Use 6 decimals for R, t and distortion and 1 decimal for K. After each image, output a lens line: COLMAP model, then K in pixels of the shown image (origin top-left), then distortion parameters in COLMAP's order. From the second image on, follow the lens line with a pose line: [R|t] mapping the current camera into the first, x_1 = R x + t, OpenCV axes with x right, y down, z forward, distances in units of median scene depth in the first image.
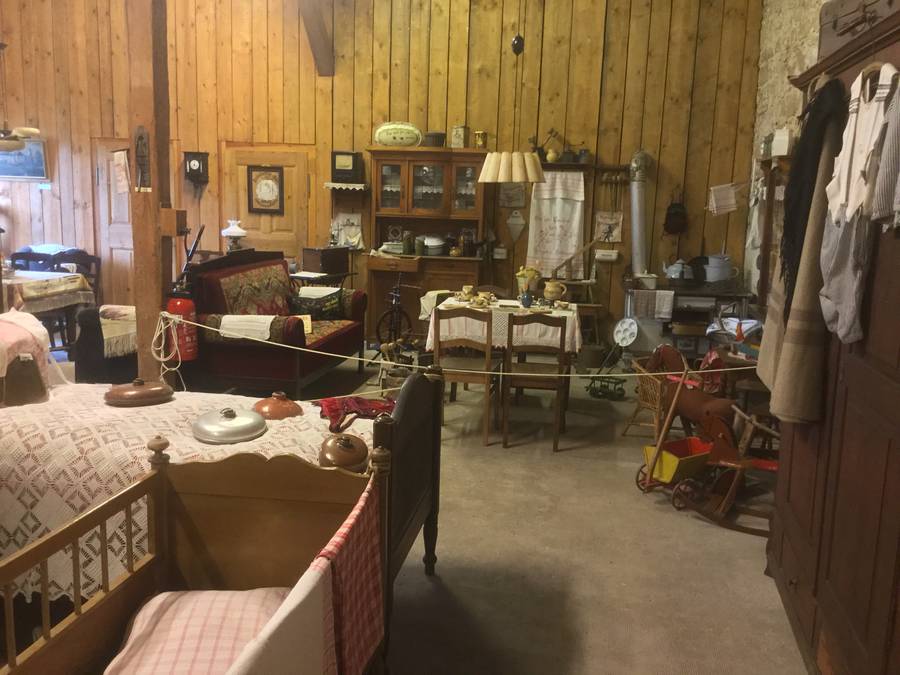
lens RADIAL K [[813.8, 0, 449.6], [0, 813.8, 338.0], [0, 0, 1]] dist [0.023254, -0.001516]
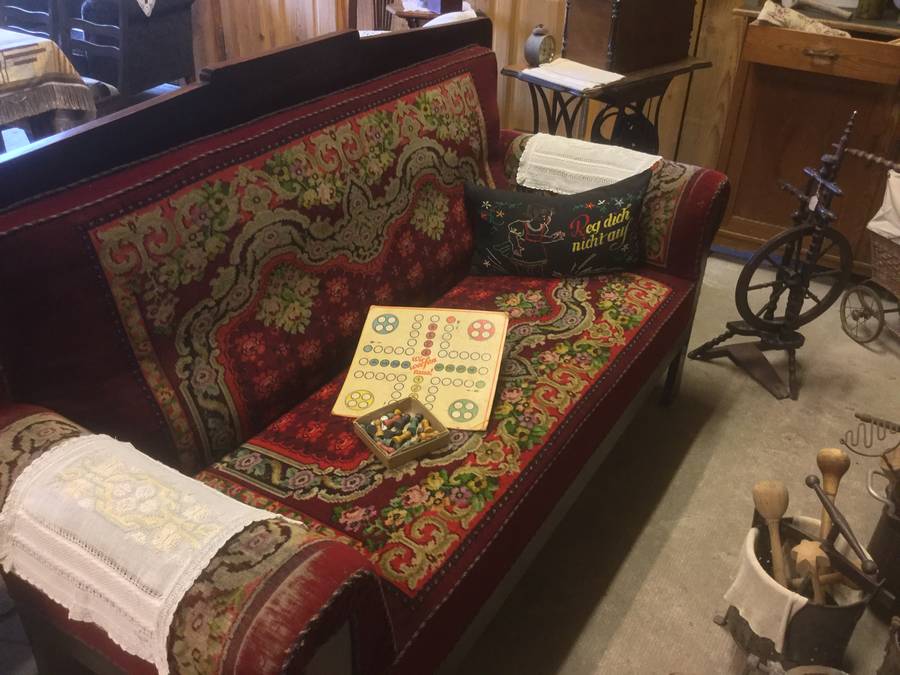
lens RADIAL K [[813.8, 0, 448.6], [0, 813.8, 336.8], [0, 0, 1]] dist [0.023254, -0.001516]
pose [[0.923656, 0.194799, -0.330021, -0.090045], [-0.060756, 0.924714, 0.375783, -0.115730], [0.378377, -0.327043, 0.865952, 0.696692]]
